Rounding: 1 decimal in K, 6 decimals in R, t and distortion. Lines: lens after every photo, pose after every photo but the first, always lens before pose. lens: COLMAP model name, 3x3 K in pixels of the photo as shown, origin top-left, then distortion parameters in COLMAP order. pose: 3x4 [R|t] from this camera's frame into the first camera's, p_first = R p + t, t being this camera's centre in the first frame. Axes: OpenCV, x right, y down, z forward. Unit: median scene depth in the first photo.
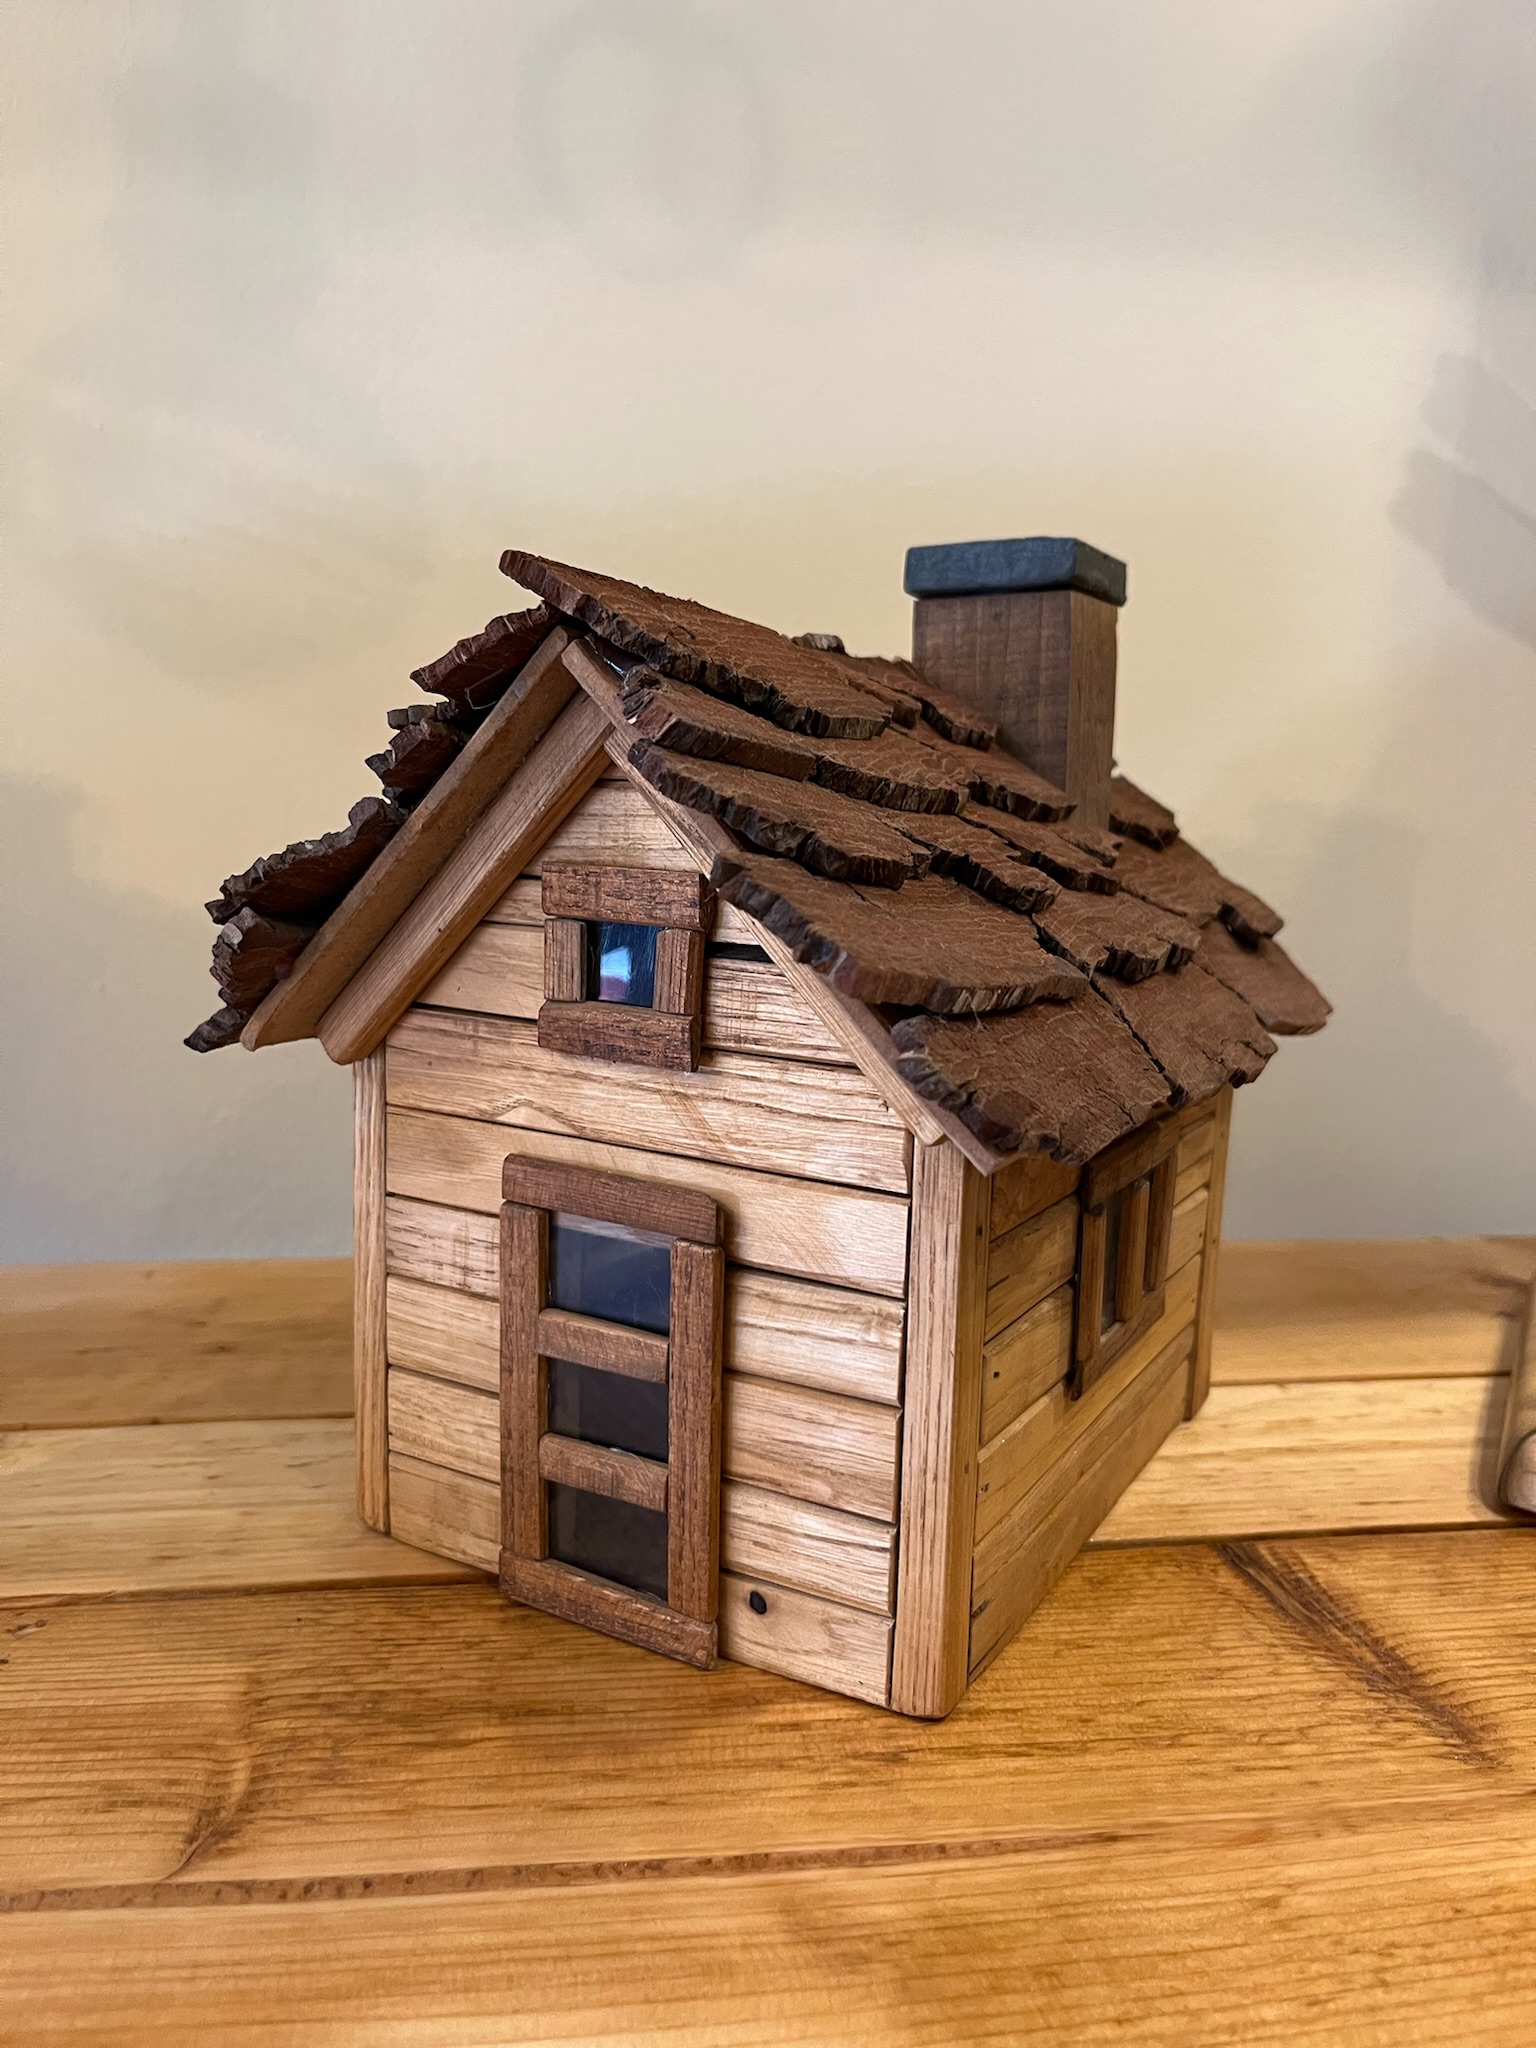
lens RADIAL K [[1552.9, 0, 771.8], [0, 1552.9, 1018.1], [0, 0, 1]] dist [0.021388, -0.025093]
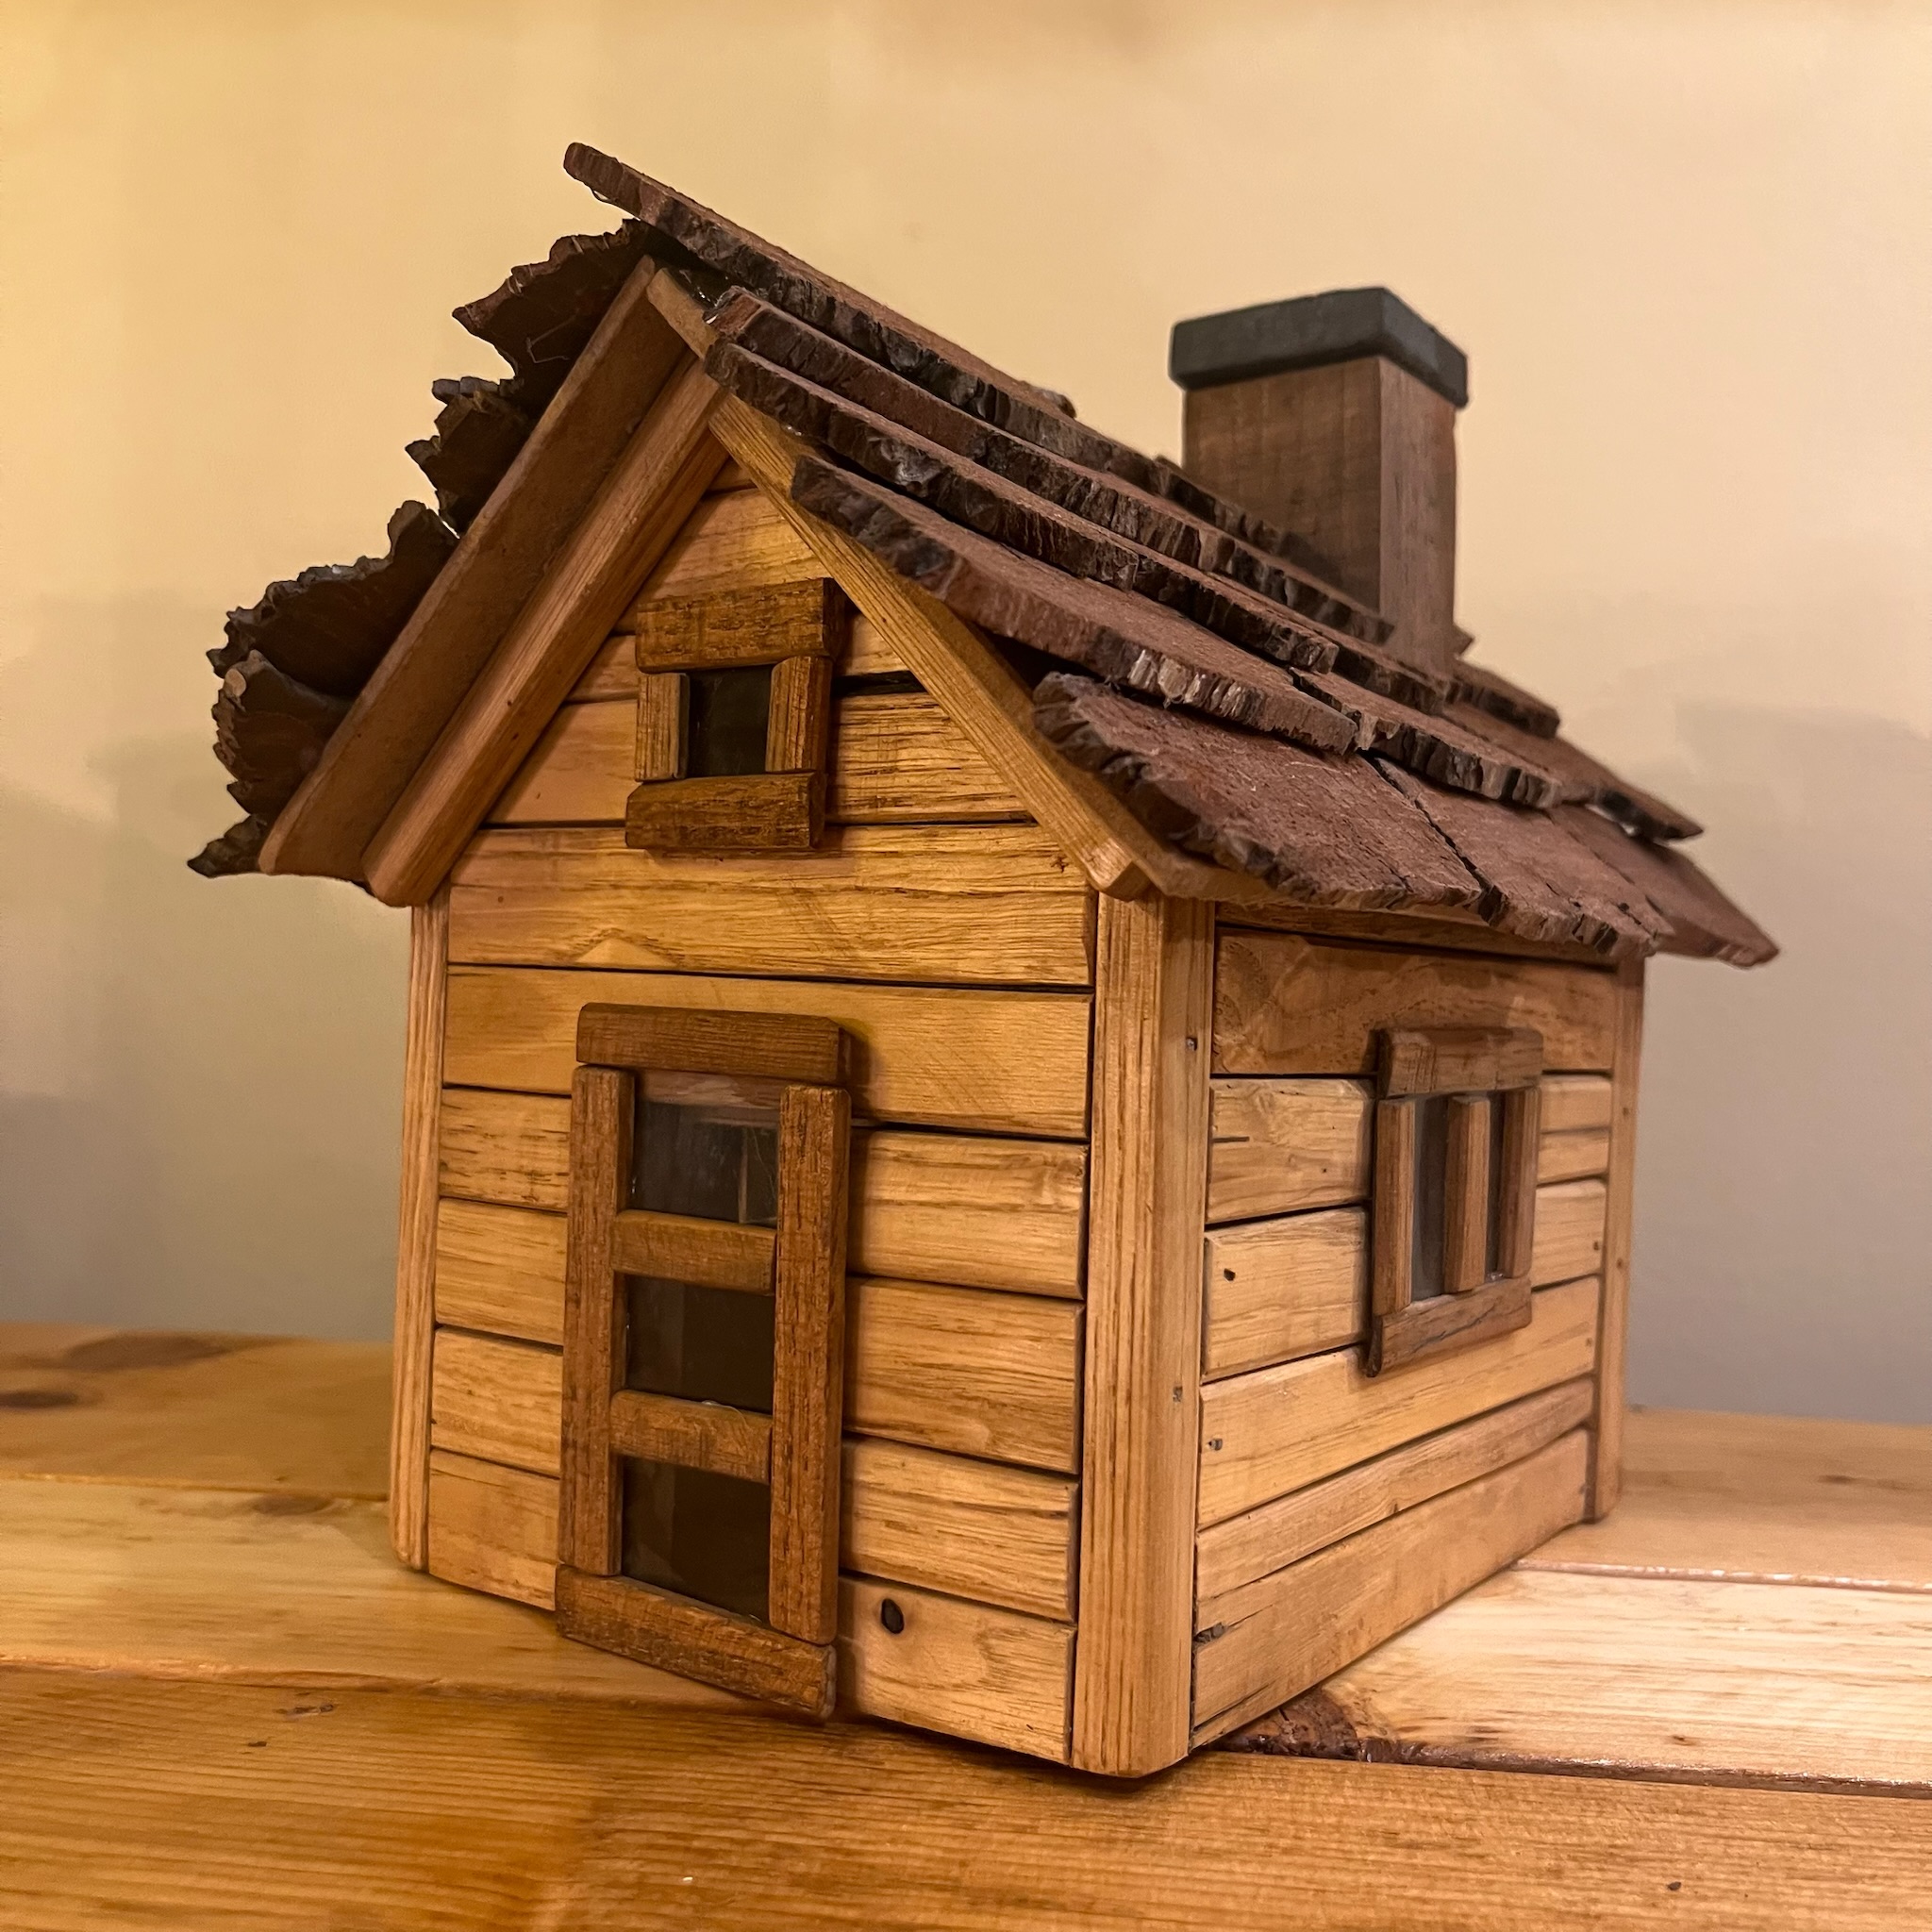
lens RADIAL K [[1968.5, 0, 962.0], [0, 1968.5, 968.0], [0, 0, 1]] dist [0.021896, 0.000000]
pose [[0.995035, 0.004829, -0.099408, 0.108791], [-0.020090, 0.988006, -0.153104, 0.224263], [0.097477, 0.154341, 0.983197, 0.091205]]
